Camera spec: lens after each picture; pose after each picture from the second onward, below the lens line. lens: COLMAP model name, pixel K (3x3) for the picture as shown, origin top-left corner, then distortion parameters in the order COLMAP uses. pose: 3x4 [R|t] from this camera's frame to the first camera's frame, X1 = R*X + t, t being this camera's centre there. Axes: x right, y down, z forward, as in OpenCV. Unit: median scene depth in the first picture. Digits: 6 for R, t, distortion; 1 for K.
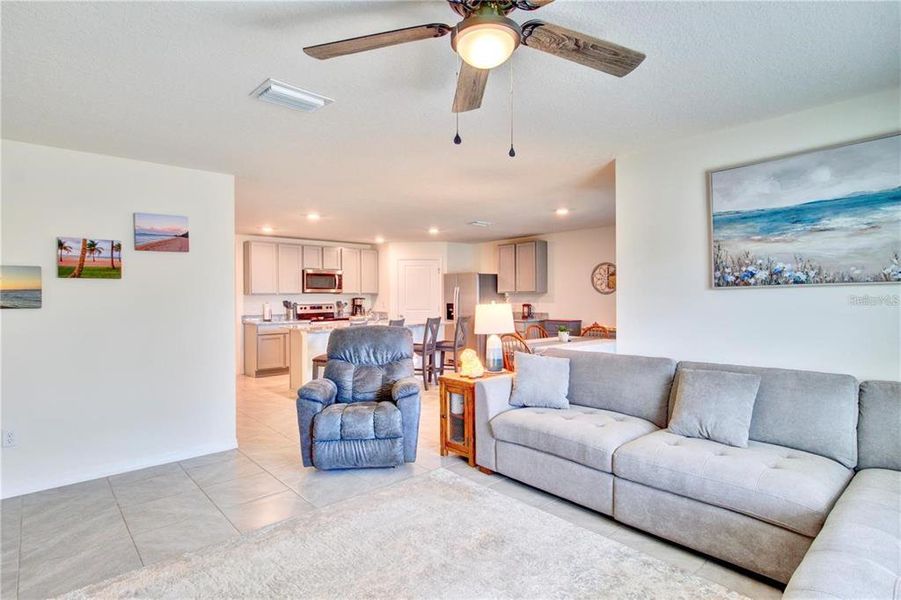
lens RADIAL K [[464.8, 0, 457.0], [0, 464.8, 294.7], [0, 0, 1]] dist [0.012843, -0.000072]
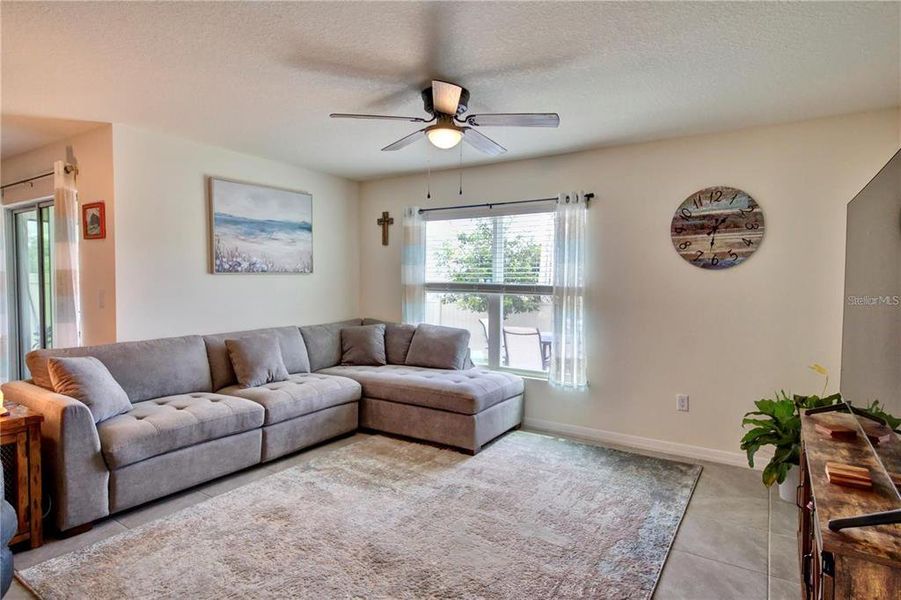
lens RADIAL K [[470.8, 0, 449.7], [0, 470.8, 301.9], [0, 0, 1]] dist [-0.001796, -0.000276]
pose [[-0.245372, -0.027575, 0.969037, -0.864953], [0.003206, 0.999567, 0.029255, 0.028894], [-0.969424, 0.010285, -0.245177, 0.753568]]
